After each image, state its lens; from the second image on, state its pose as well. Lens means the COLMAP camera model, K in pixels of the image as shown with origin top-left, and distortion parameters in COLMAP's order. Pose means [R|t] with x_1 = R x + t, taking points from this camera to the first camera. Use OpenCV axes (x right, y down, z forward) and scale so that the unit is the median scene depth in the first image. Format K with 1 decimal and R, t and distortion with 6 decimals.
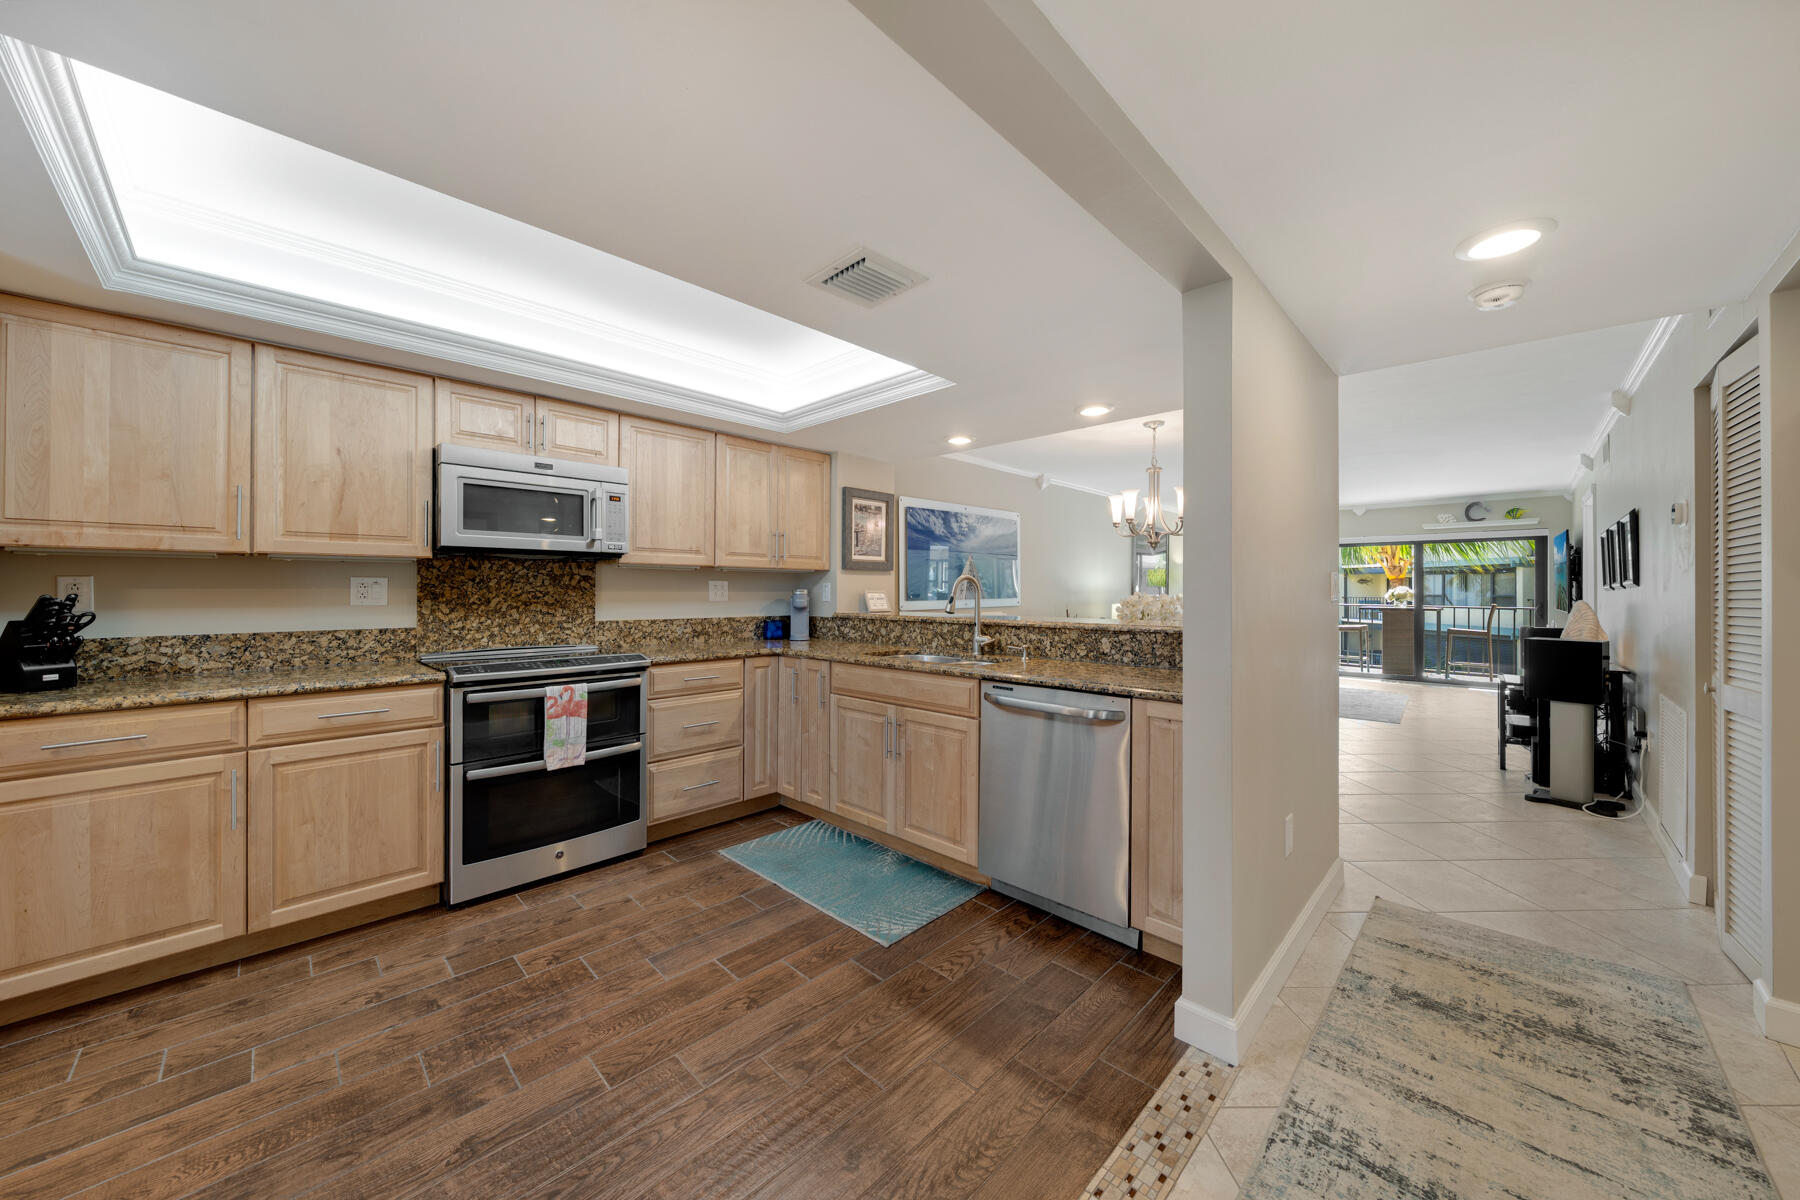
lens RADIAL K [[636.5, 0, 906.5], [0, 636.5, 589.5], [0, 0, 1]] dist [-0.003050, 0.000301]
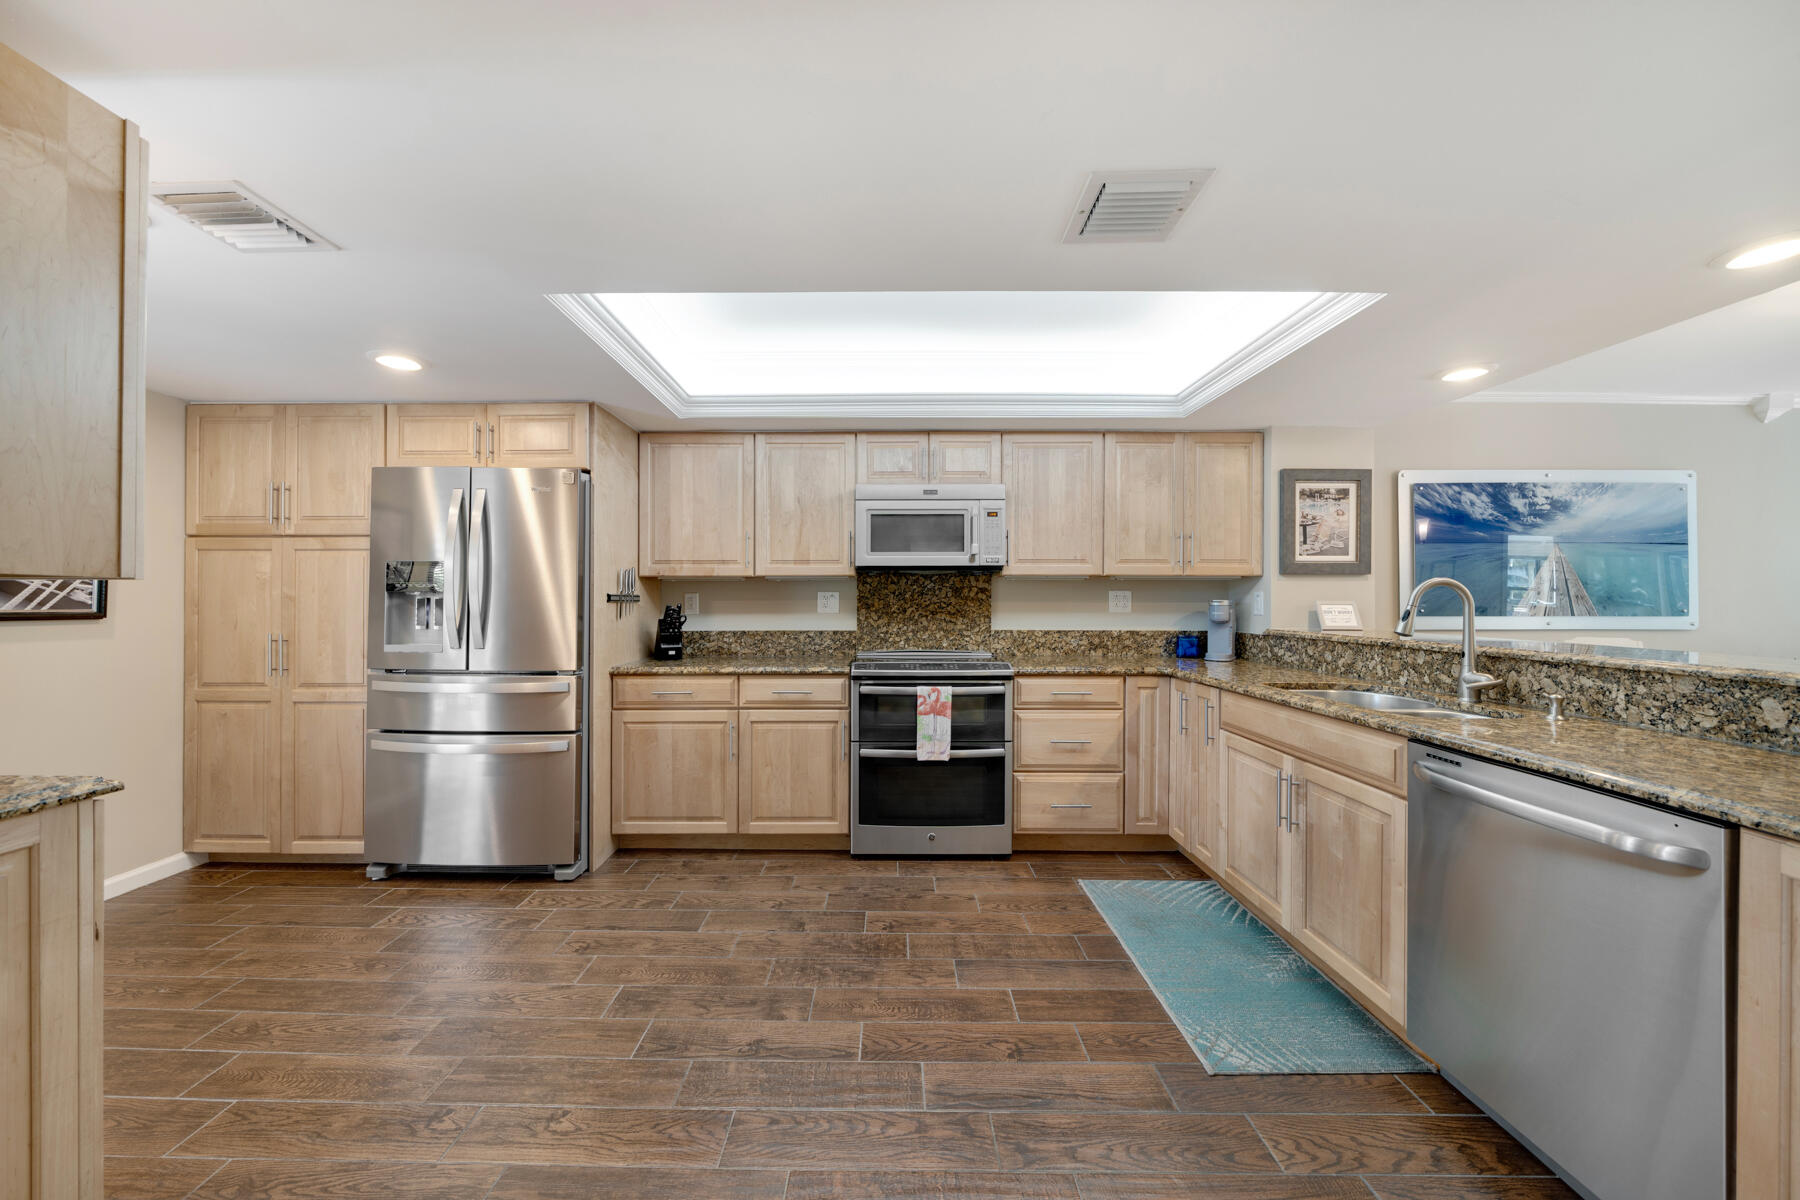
lens RADIAL K [[636.5, 0, 887.8], [0, 636.5, 600.3], [0, 0, 1]] dist [-0.003050, 0.000301]
pose [[0.692041, -0.000342, -0.721858, 0.223282], [0.001430, 0.999999, 0.000898, -0.002218], [0.721857, -0.001654, 0.692041, 0.179413]]
